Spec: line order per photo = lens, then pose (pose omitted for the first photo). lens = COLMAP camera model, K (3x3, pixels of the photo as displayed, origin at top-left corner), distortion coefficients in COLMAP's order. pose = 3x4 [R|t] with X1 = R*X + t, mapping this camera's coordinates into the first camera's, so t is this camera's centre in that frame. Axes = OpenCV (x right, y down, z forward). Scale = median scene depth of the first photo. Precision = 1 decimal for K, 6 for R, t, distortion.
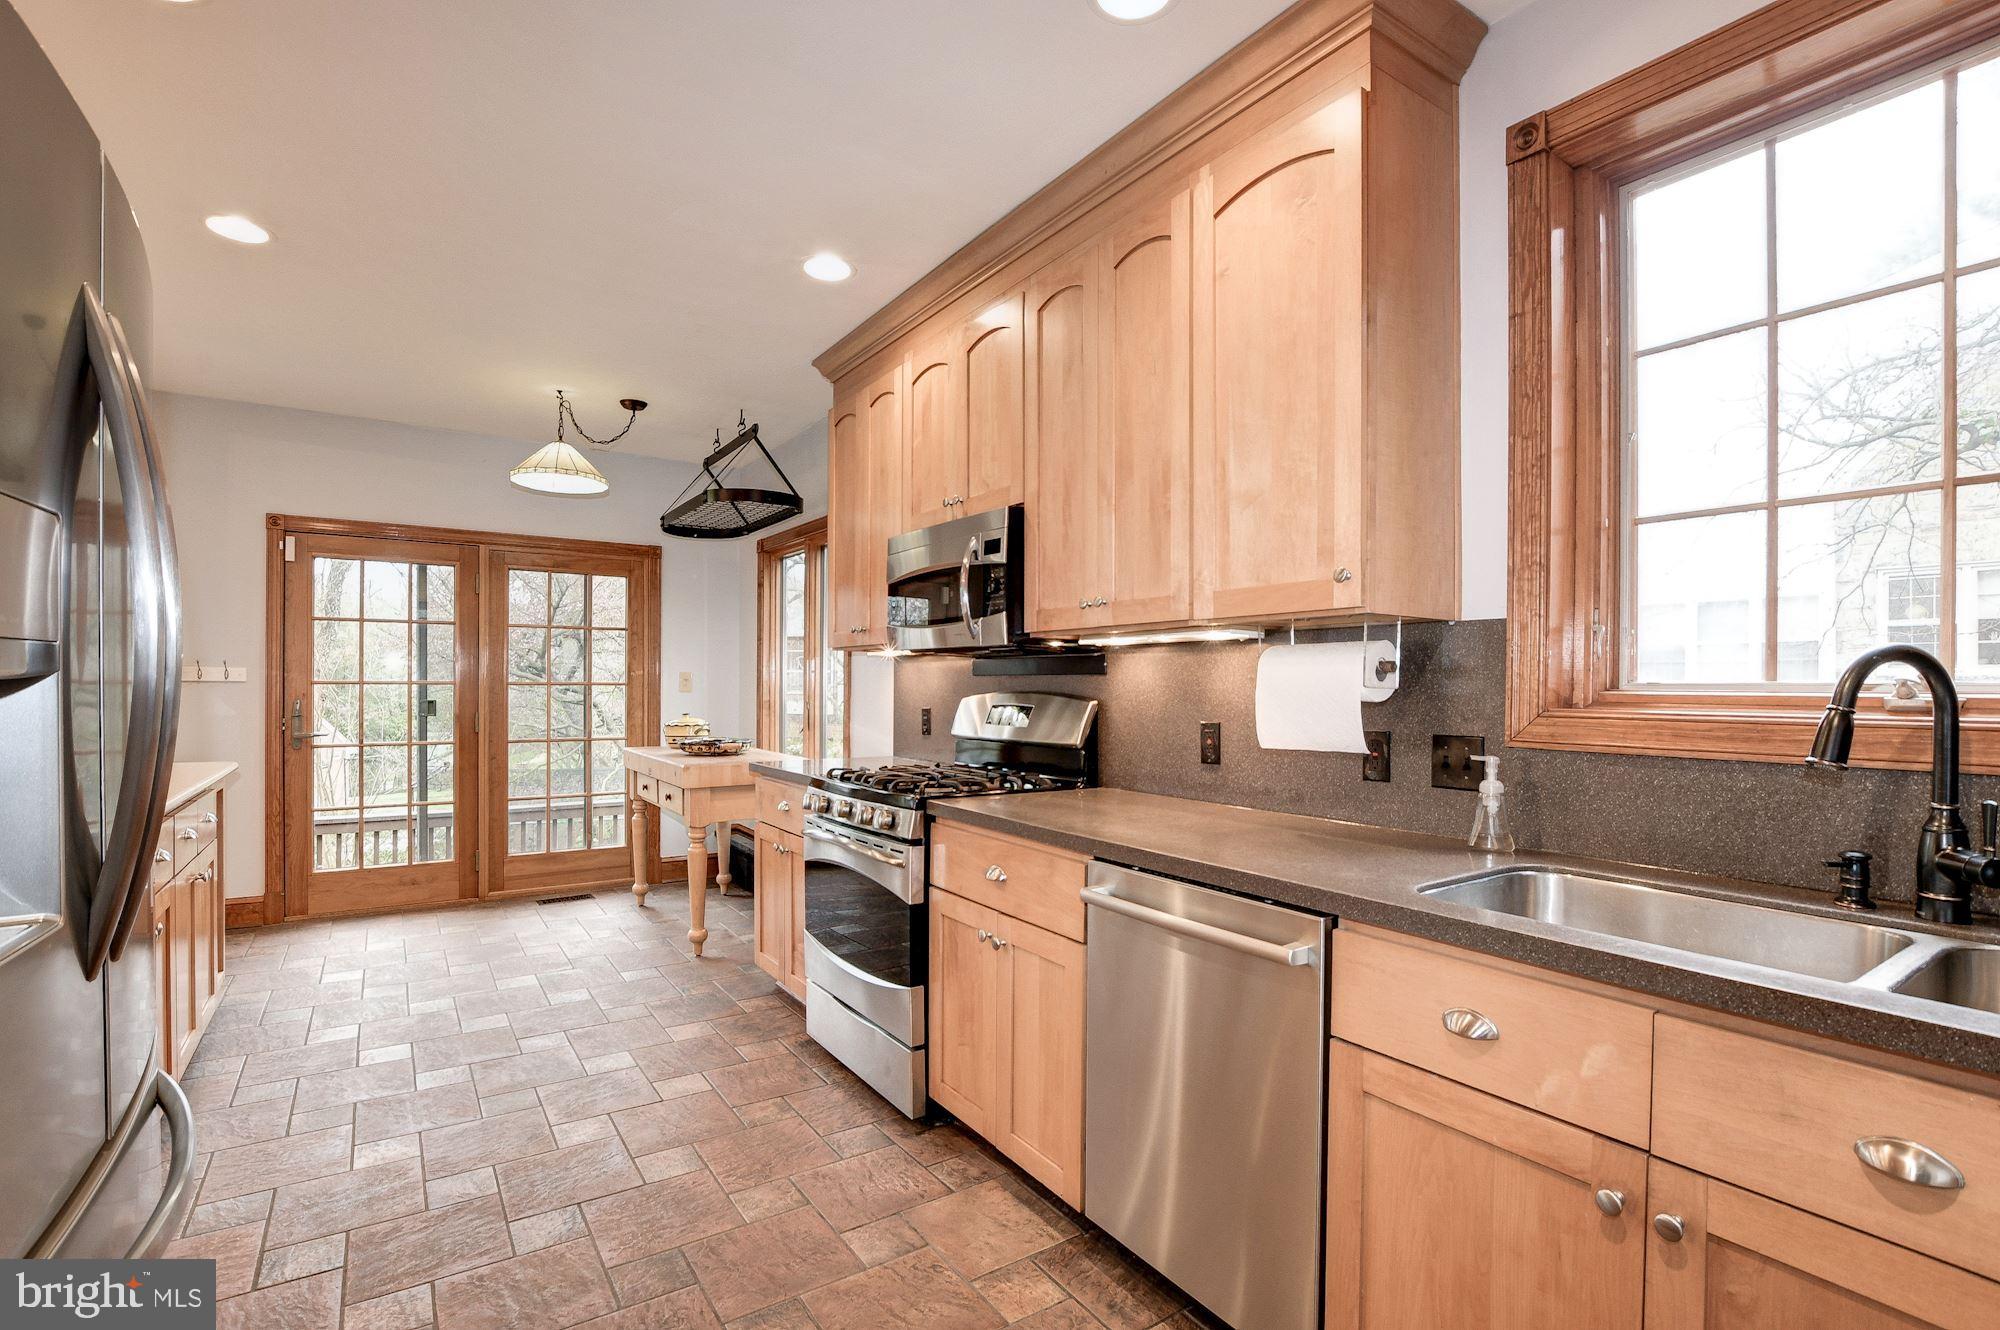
lens RADIAL K [[915.5, 0, 1003.8], [0, 915.5, 690.9], [0, 0, 1]] dist [-0.045517, -0.000001]
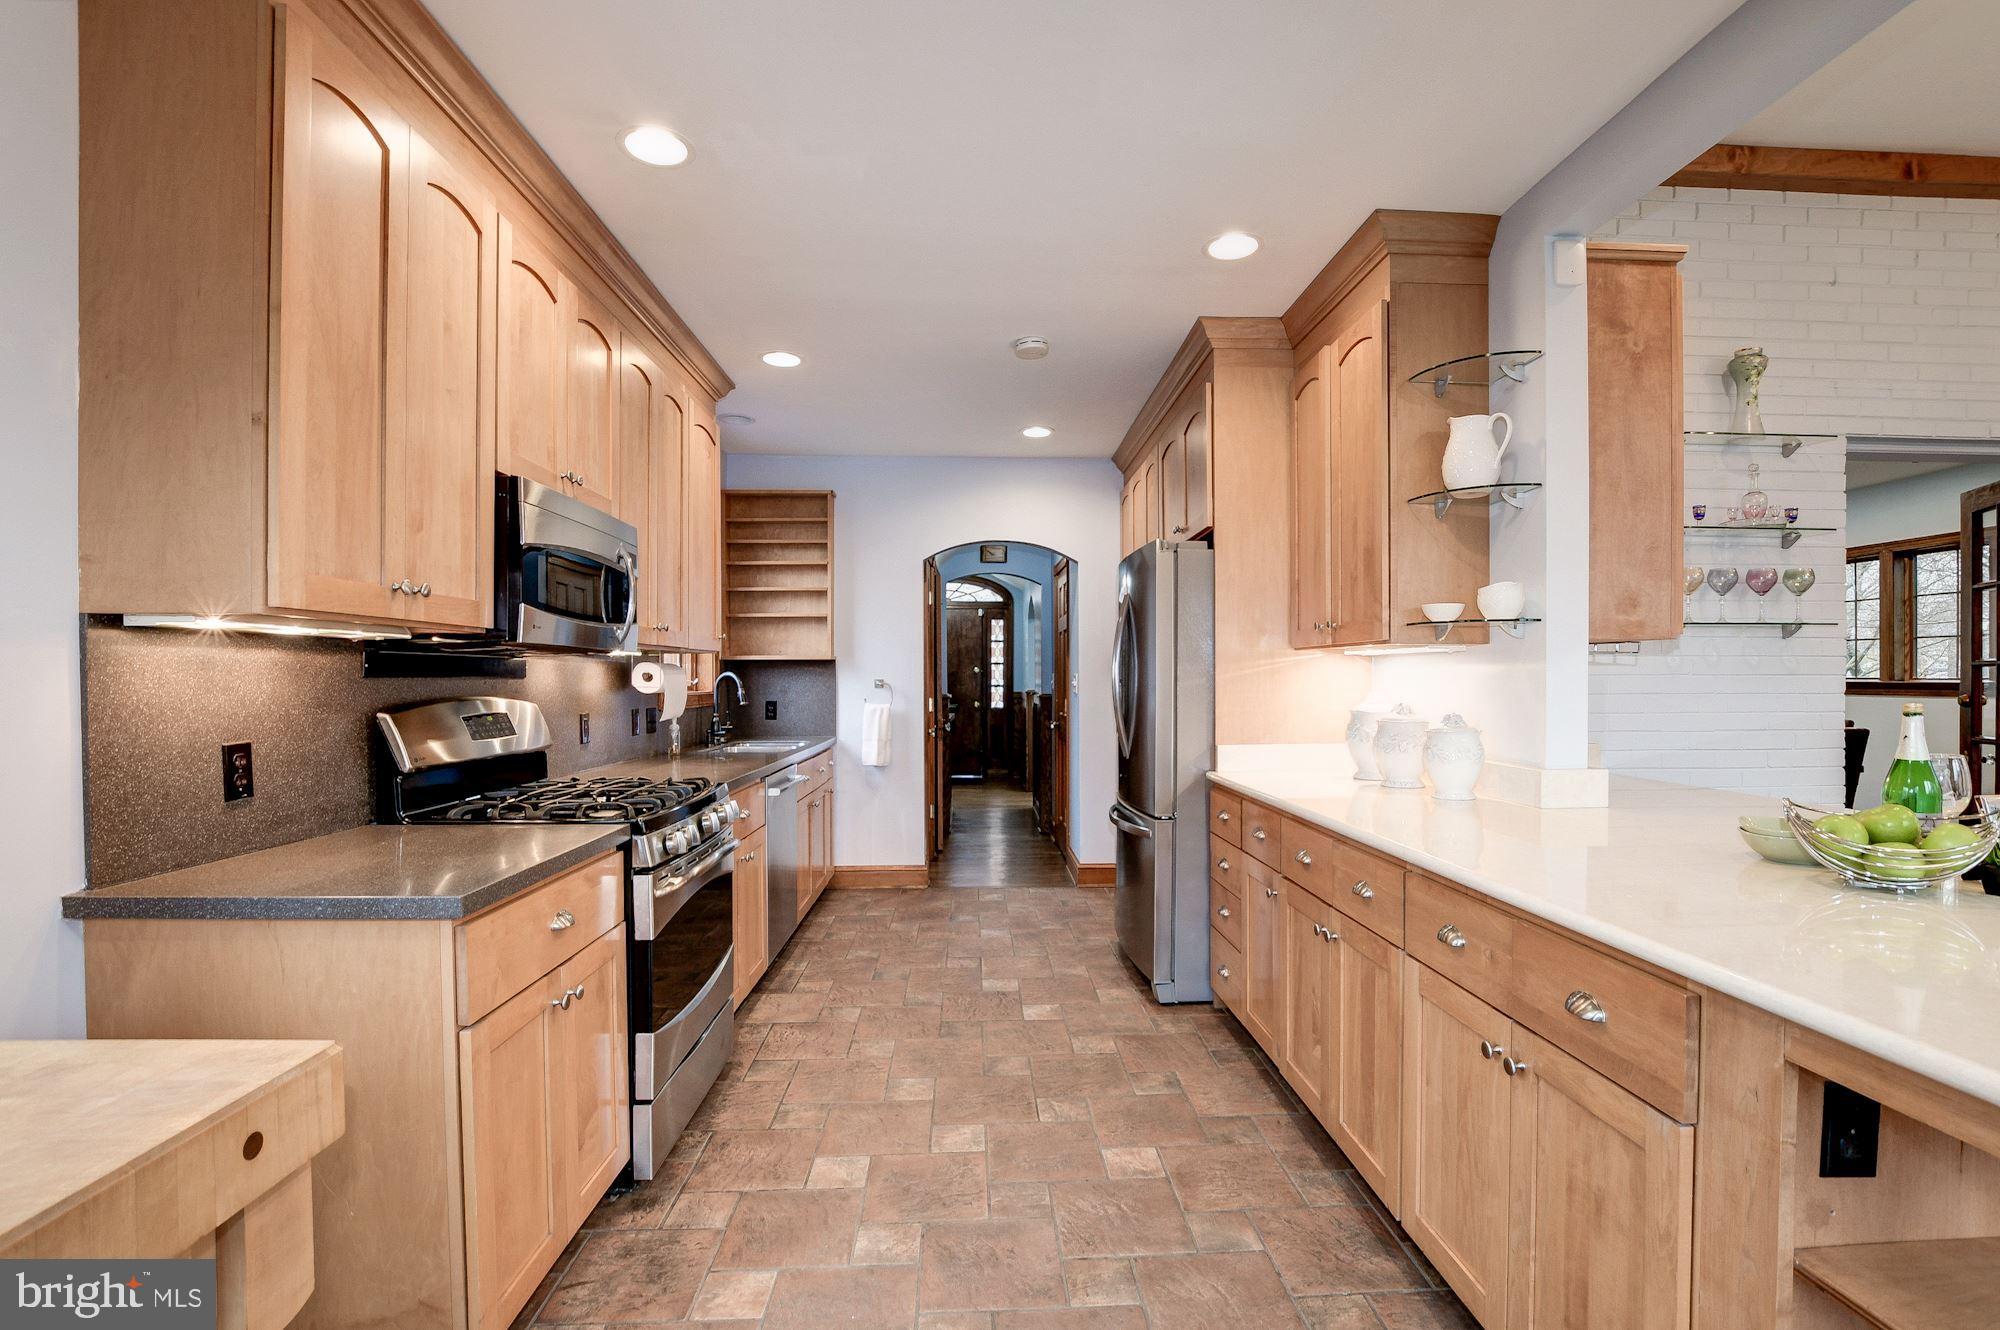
lens RADIAL K [[915.5, 0, 1003.8], [0, 915.5, 690.9], [0, 0, 1]] dist [-0.045517, -0.000001]
pose [[-0.852045, 0.004143, 0.523453, -0.973319], [0.013339, 0.999816, 0.013800, -0.014846], [-0.523299, 0.018741, -0.851943, 1.713823]]
